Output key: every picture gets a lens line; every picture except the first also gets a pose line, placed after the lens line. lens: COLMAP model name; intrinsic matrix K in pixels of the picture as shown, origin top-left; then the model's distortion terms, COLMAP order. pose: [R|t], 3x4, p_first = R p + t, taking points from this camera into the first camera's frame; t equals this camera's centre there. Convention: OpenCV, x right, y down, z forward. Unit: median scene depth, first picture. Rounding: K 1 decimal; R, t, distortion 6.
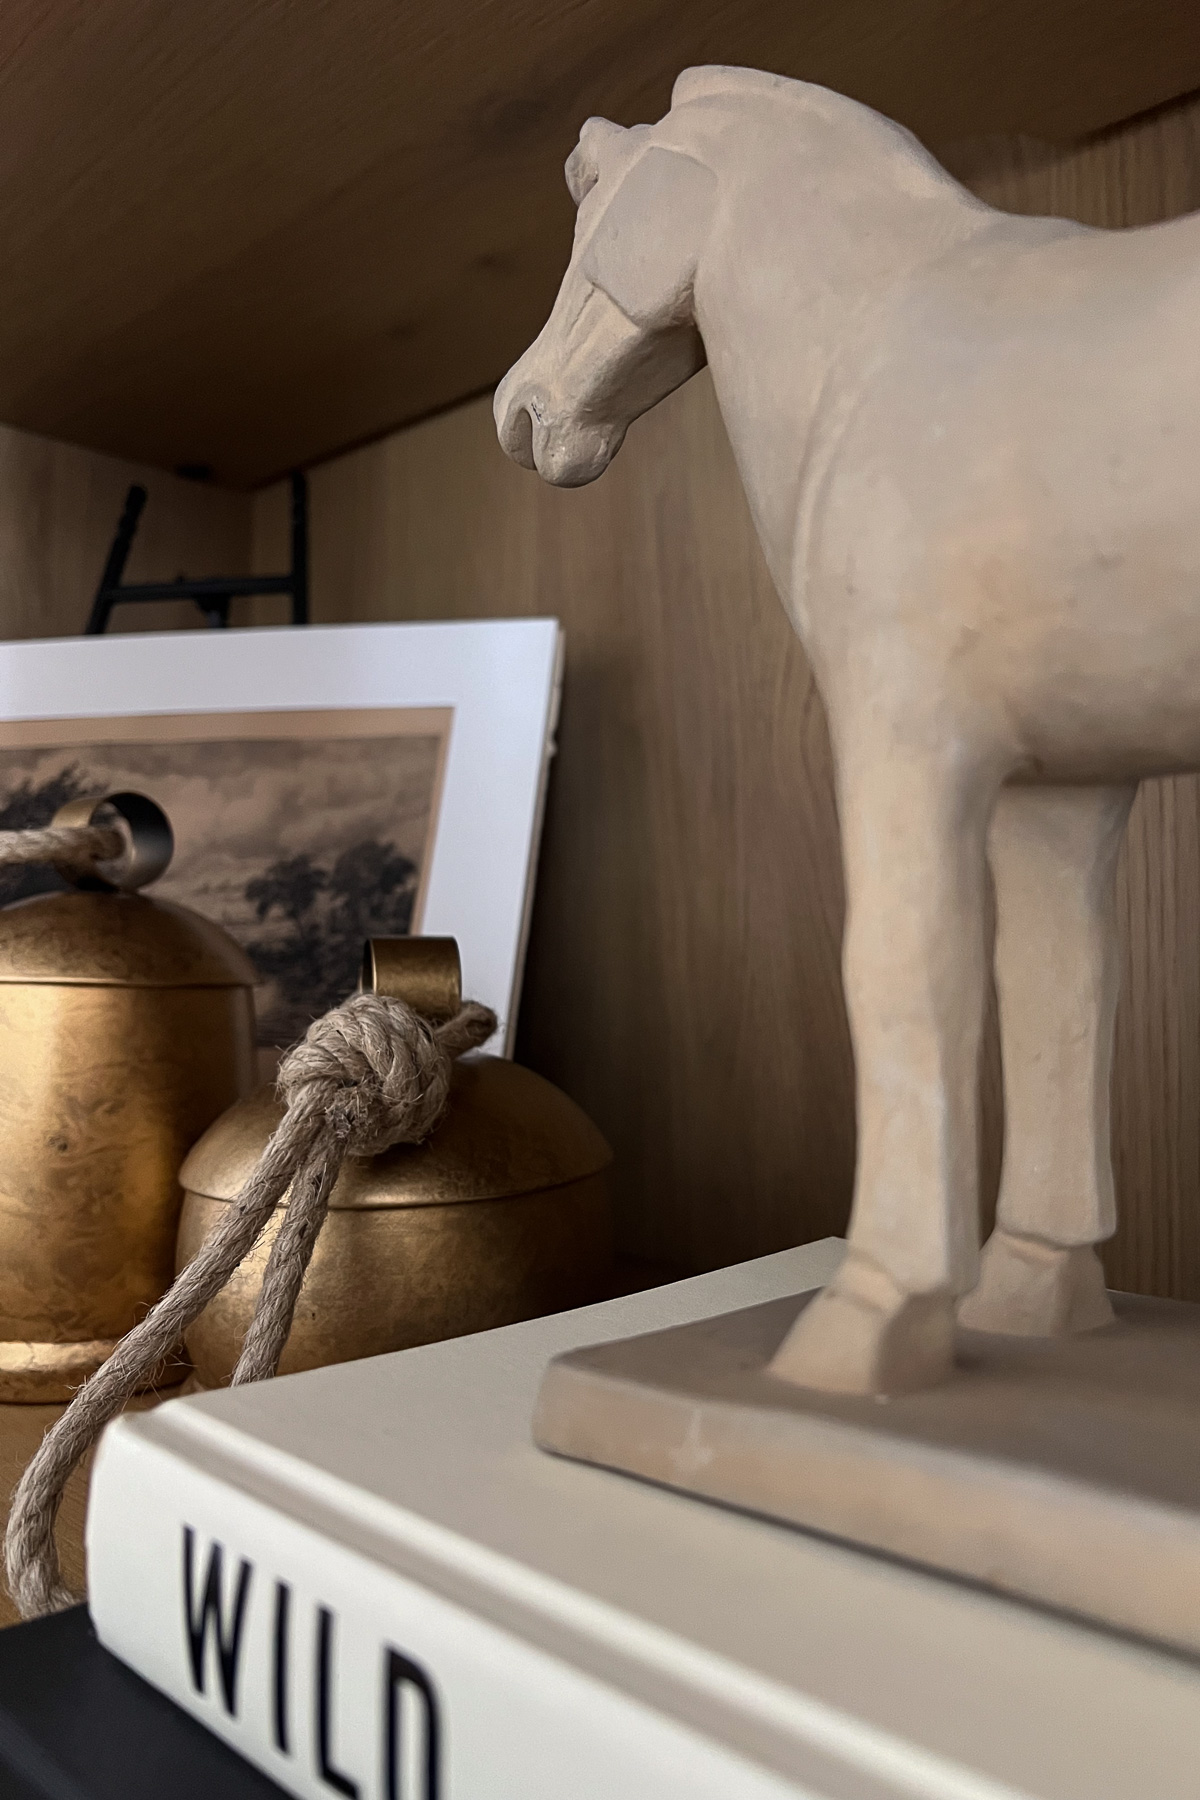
lens RADIAL K [[1396.2, 0, 604.8], [0, 1396.2, 902.1], [0, 0, 1]] dist [-0.000865, -0.028527]
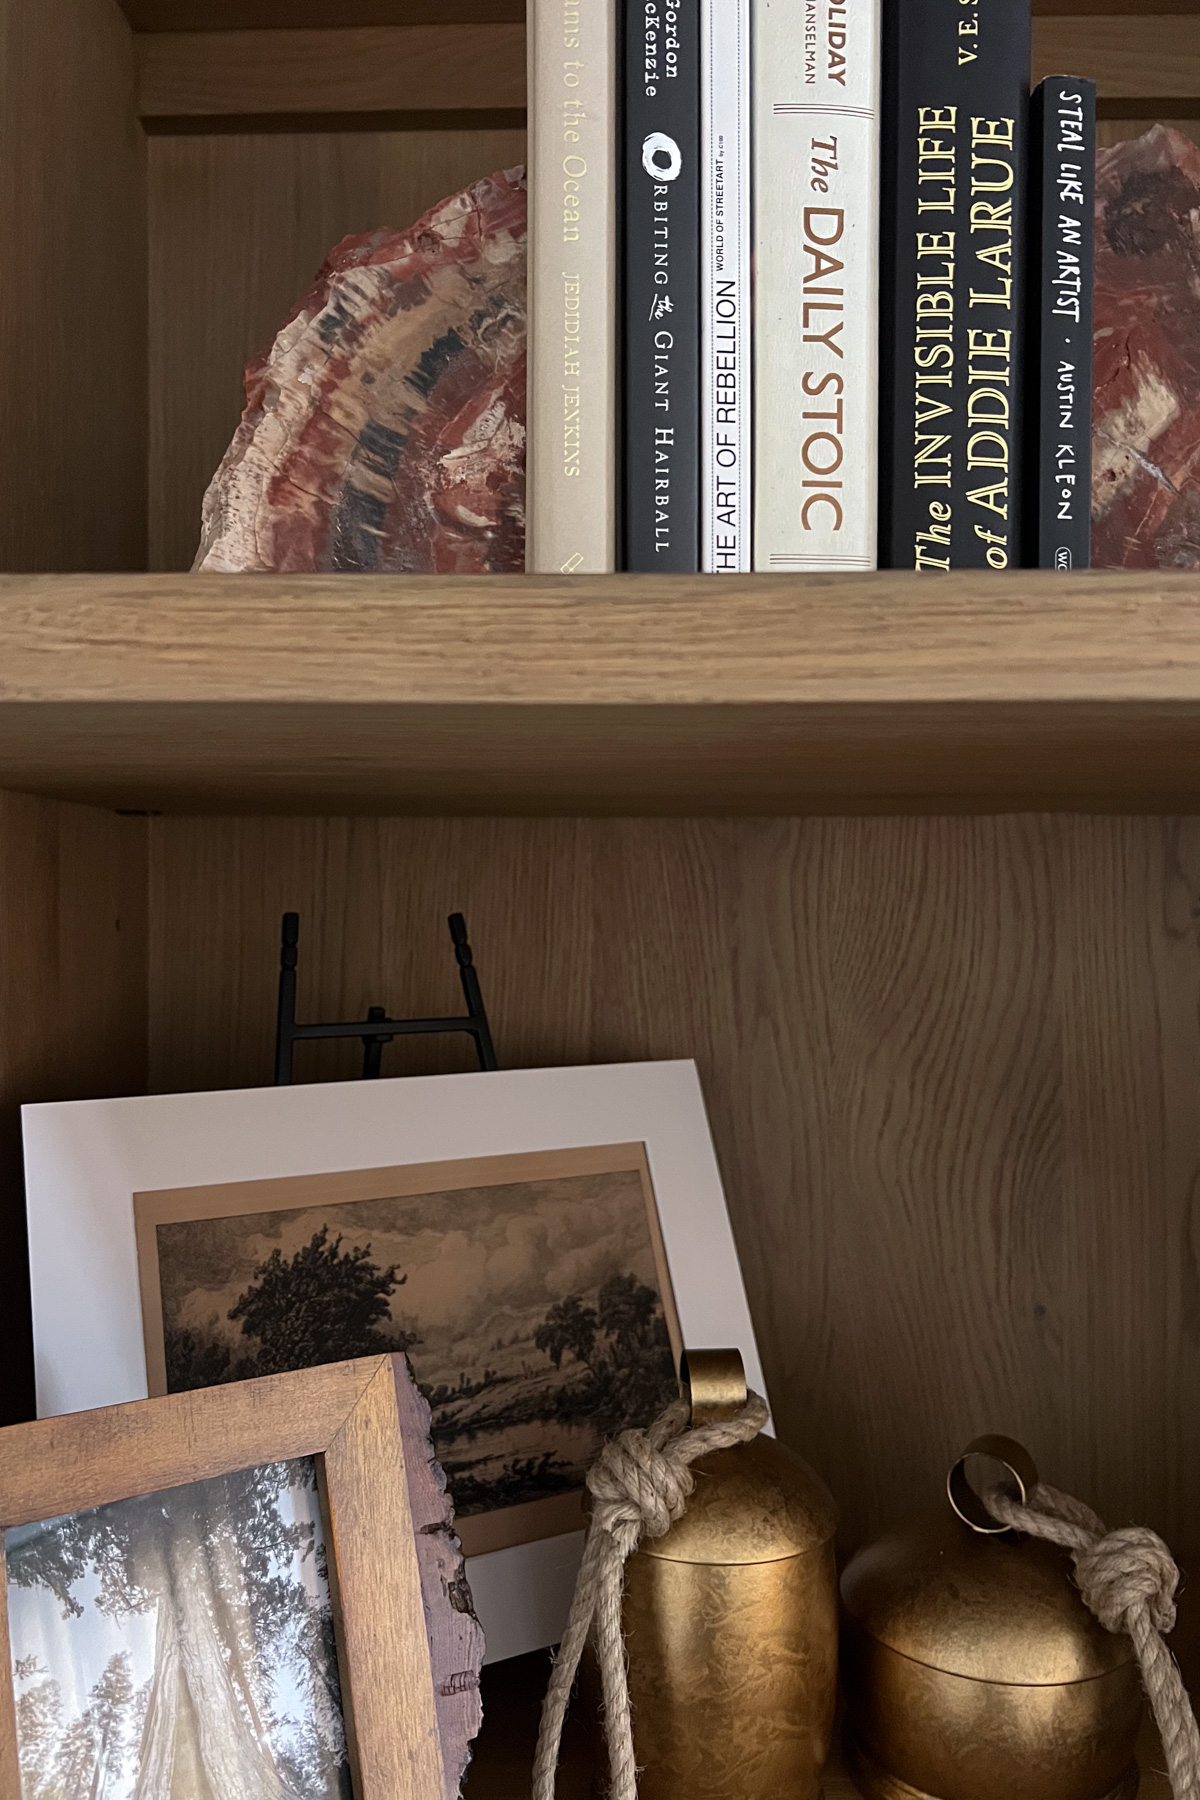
lens RADIAL K [[1396.2, 0, 595.5], [0, 1396.2, 899.8], [0, 0, 1]] dist [-0.000865, -0.028527]
pose [[0.748428, 0.001344, 0.663215, -0.954704], [-0.020617, 0.999562, 0.021240, -0.381446], [-0.662895, -0.029570, 0.748128, 0.146291]]
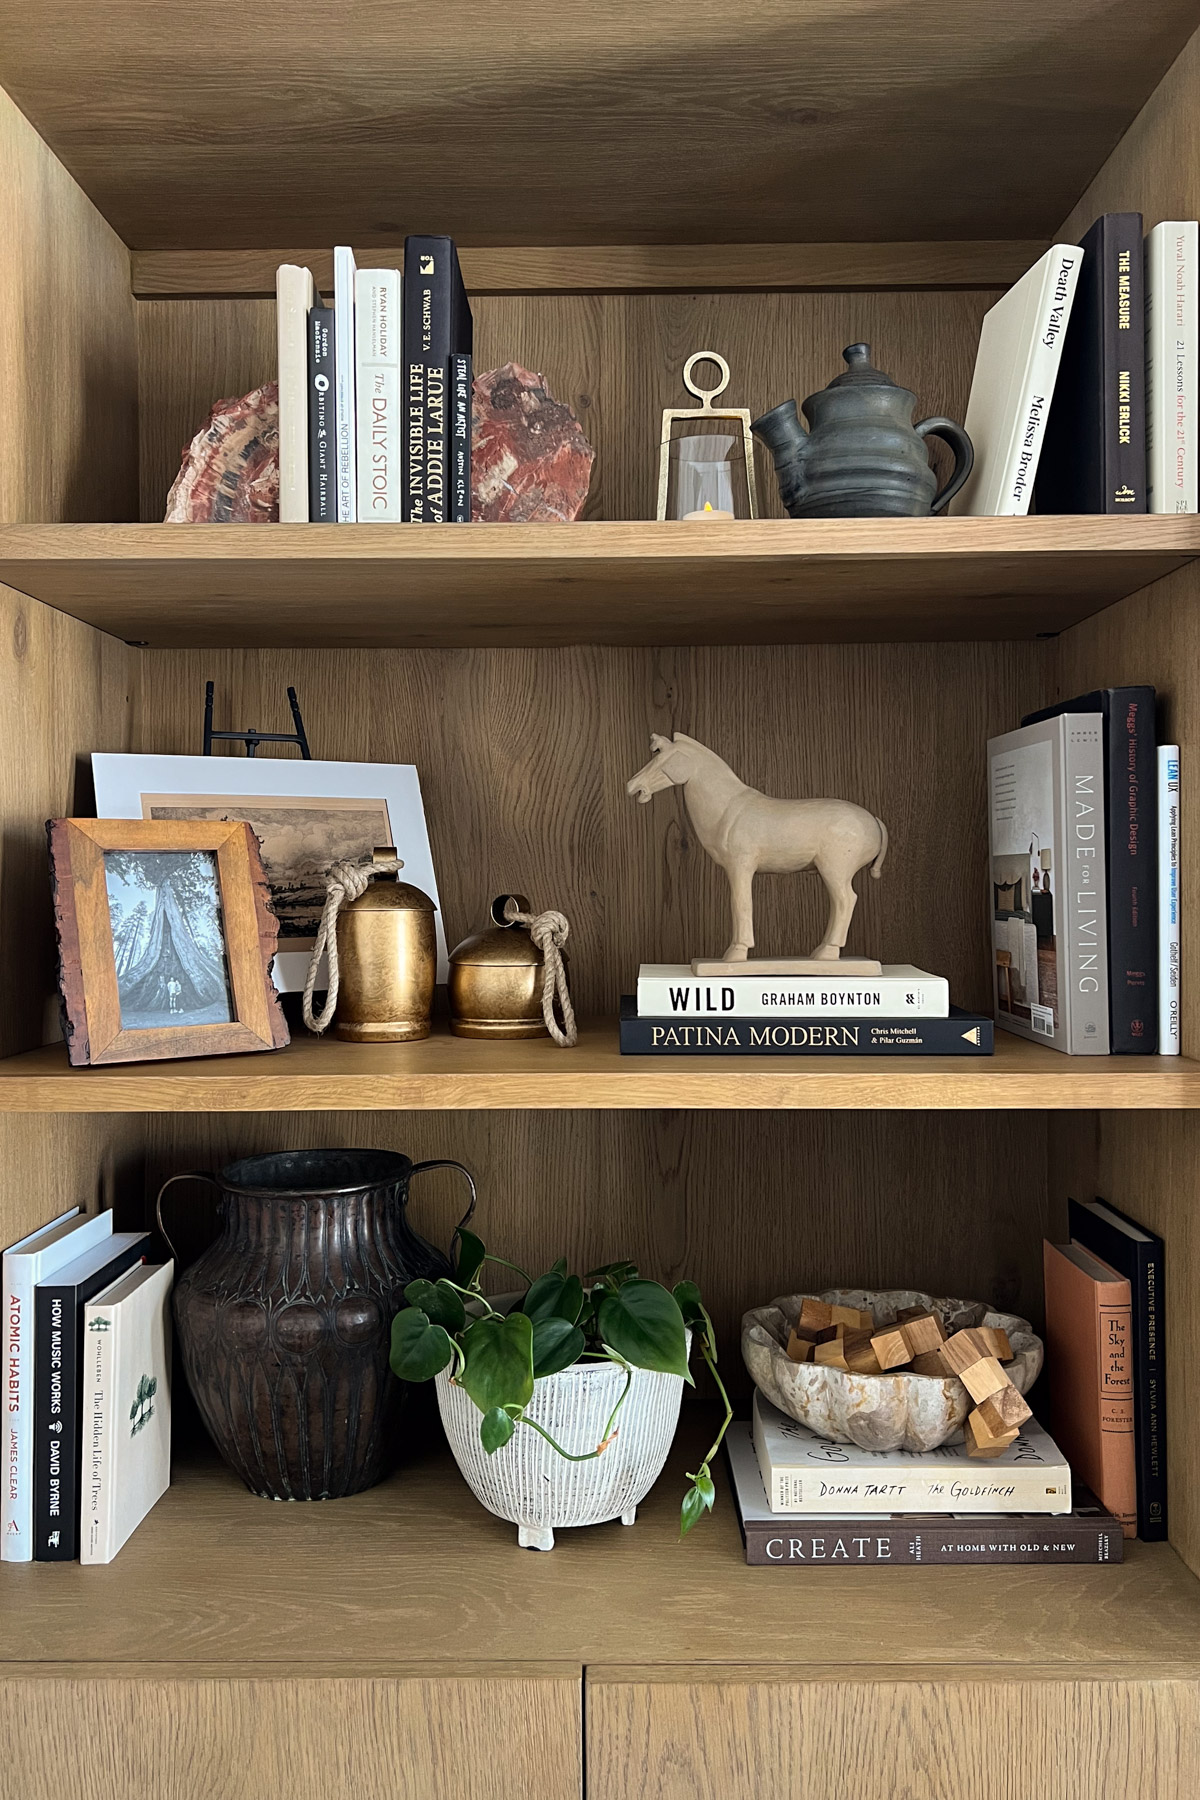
lens RADIAL K [[1396.2, 0, 627.5], [0, 1396.2, 891.7], [0, 0, 1]] dist [-0.000865, -0.028527]
pose [[0.720840, -0.019189, 0.692836, -1.564968], [-0.014602, 0.998974, 0.042859, -0.090725], [-0.692948, -0.041011, 0.719820, -1.125128]]
